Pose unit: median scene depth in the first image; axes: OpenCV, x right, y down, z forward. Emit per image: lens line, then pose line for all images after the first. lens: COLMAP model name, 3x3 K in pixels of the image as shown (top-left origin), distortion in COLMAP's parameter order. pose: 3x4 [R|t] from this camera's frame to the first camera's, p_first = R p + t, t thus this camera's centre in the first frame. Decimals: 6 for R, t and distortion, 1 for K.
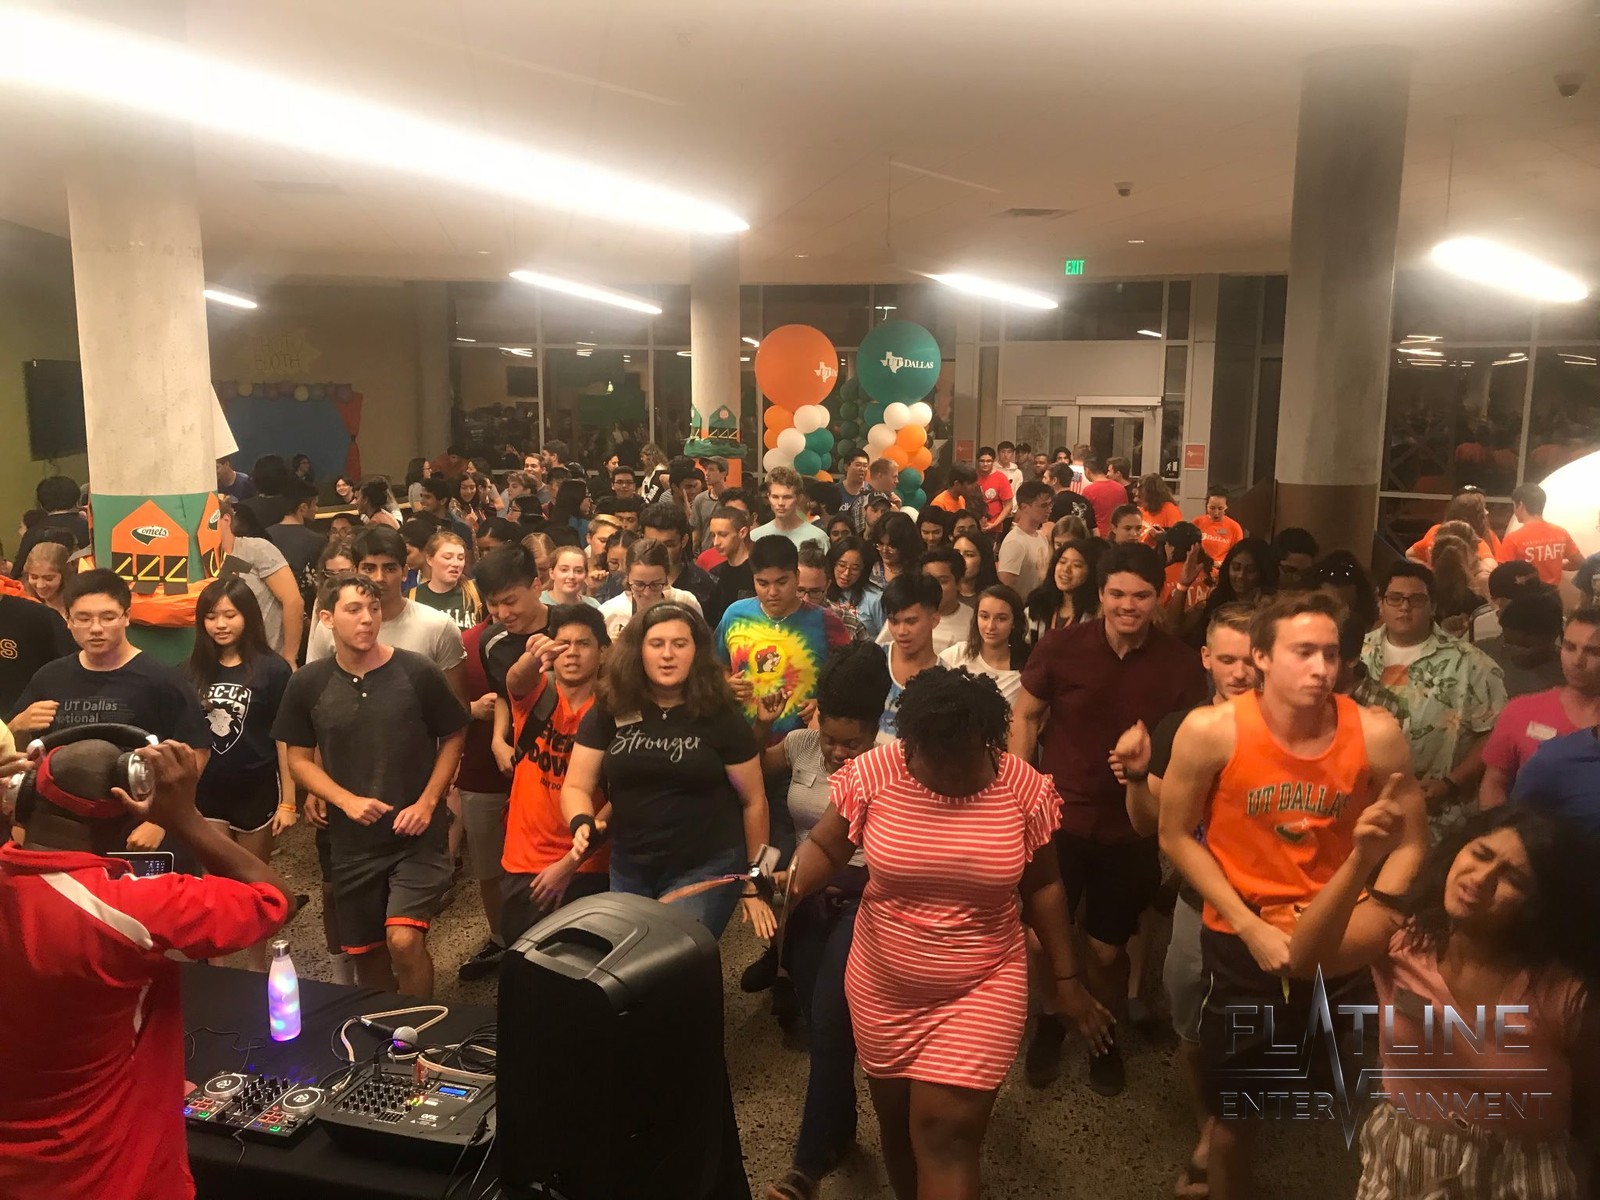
lens RADIAL K [[1193.6, 0, 800.0], [0, 1193.6, 600.0], [0, 0, 1]] dist [0.054506, -0.098930]
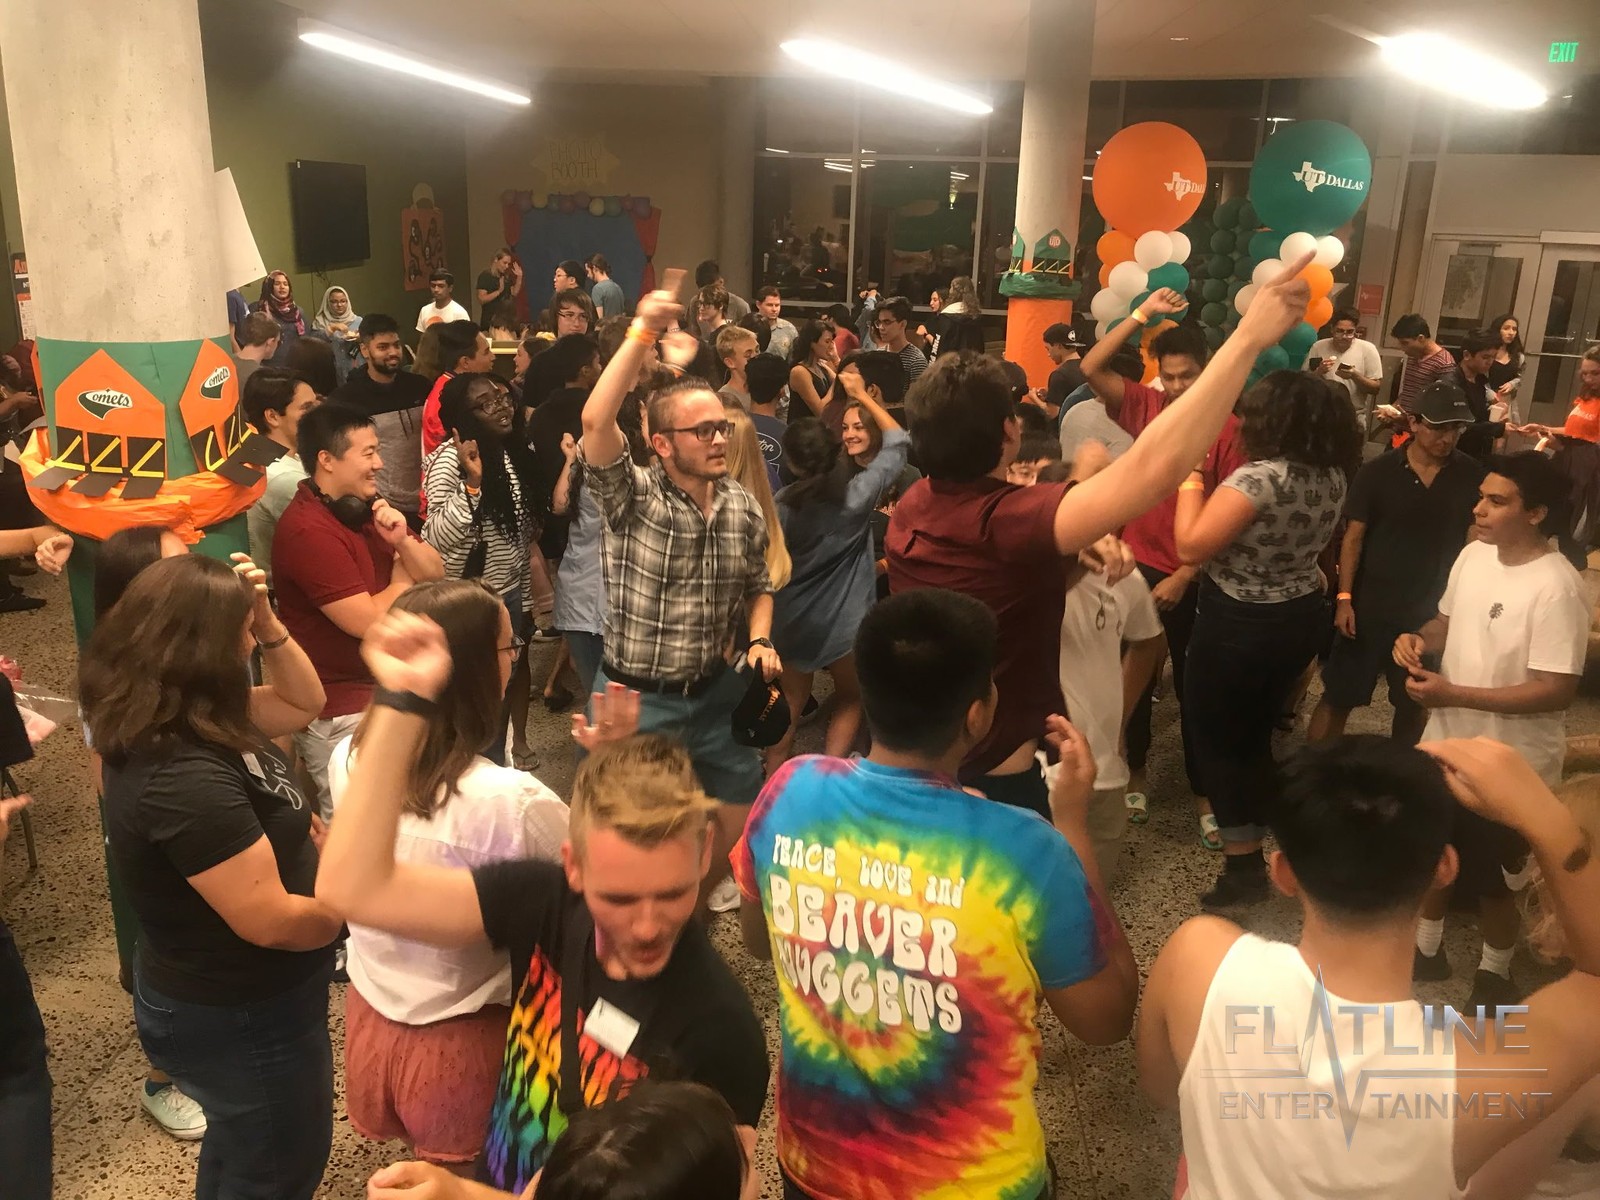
lens RADIAL K [[1305.7, 0, 800.0], [0, 1305.7, 600.0], [0, 0, 1]] dist [0.002690, -0.002294]
pose [[0.966425, 0.093664, -0.239270, 0.000442], [-0.065693, 0.990313, 0.122330, -0.019491], [0.248411, -0.102504, 0.963216, 0.130508]]
